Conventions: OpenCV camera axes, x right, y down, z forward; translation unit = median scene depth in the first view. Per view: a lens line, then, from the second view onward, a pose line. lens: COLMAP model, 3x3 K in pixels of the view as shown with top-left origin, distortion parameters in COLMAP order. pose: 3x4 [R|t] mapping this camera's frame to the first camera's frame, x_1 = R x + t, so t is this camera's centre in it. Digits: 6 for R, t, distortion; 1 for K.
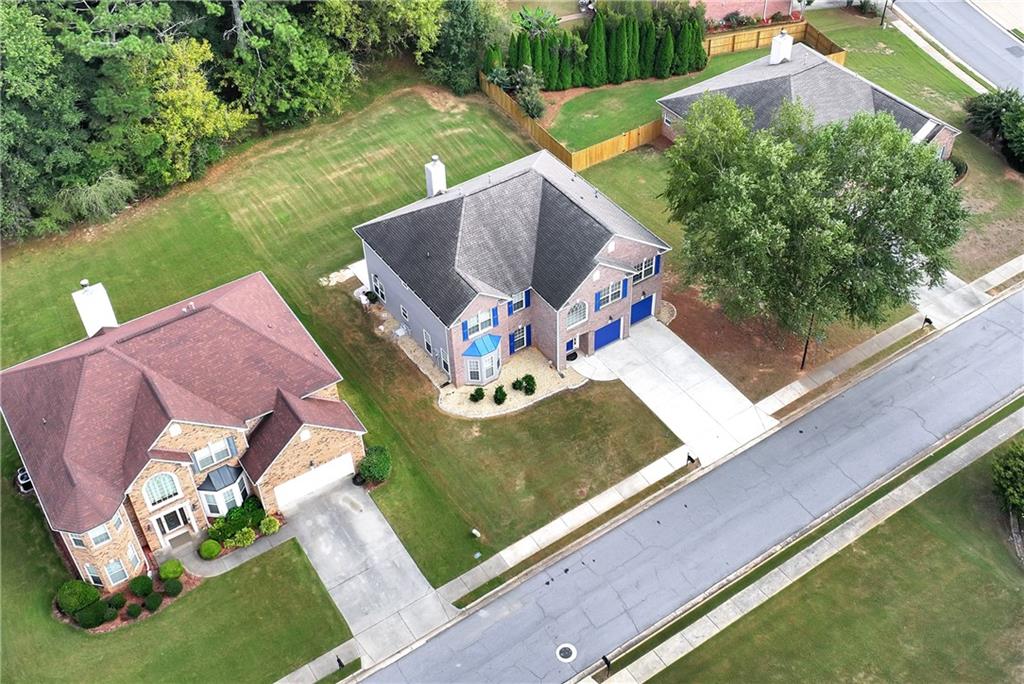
lens RADIAL K [[1133.0, 0, 560.2], [0, 1133.0, 341.4], [0, 0, 1]] dist [0.005990, -0.002781]
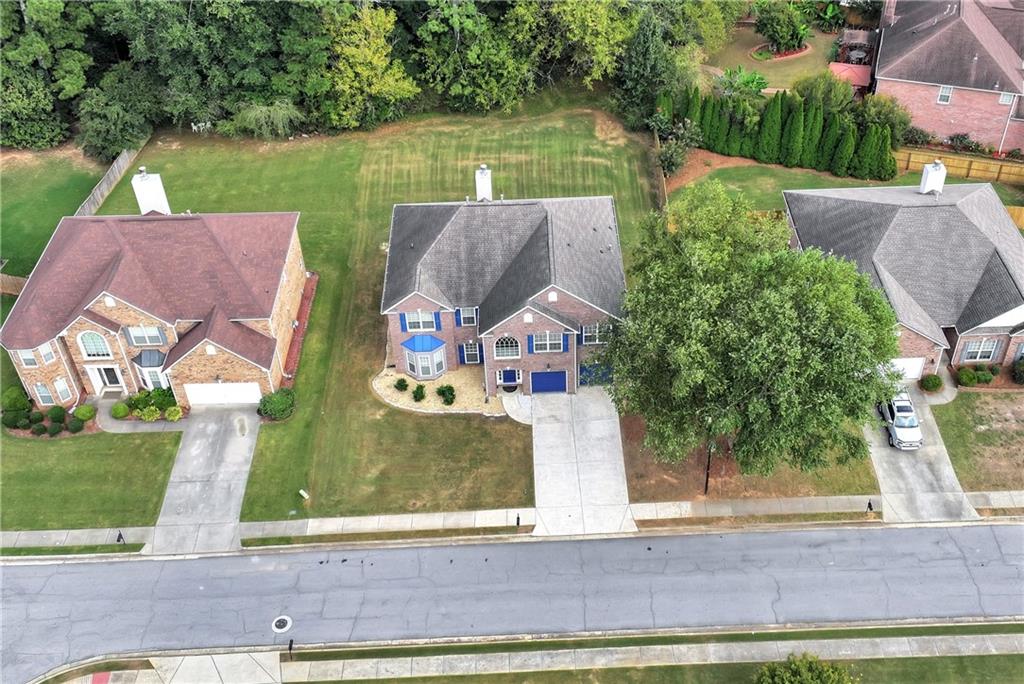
lens RADIAL K [[1133.0, 0, 560.2], [0, 1133.0, 341.4], [0, 0, 1]] dist [0.005990, -0.002781]
pose [[0.836262, 0.357919, -0.415404, 0.473030], [-0.368077, 0.927950, 0.058552, -0.106059], [0.406431, 0.103936, 0.907751, 0.098645]]
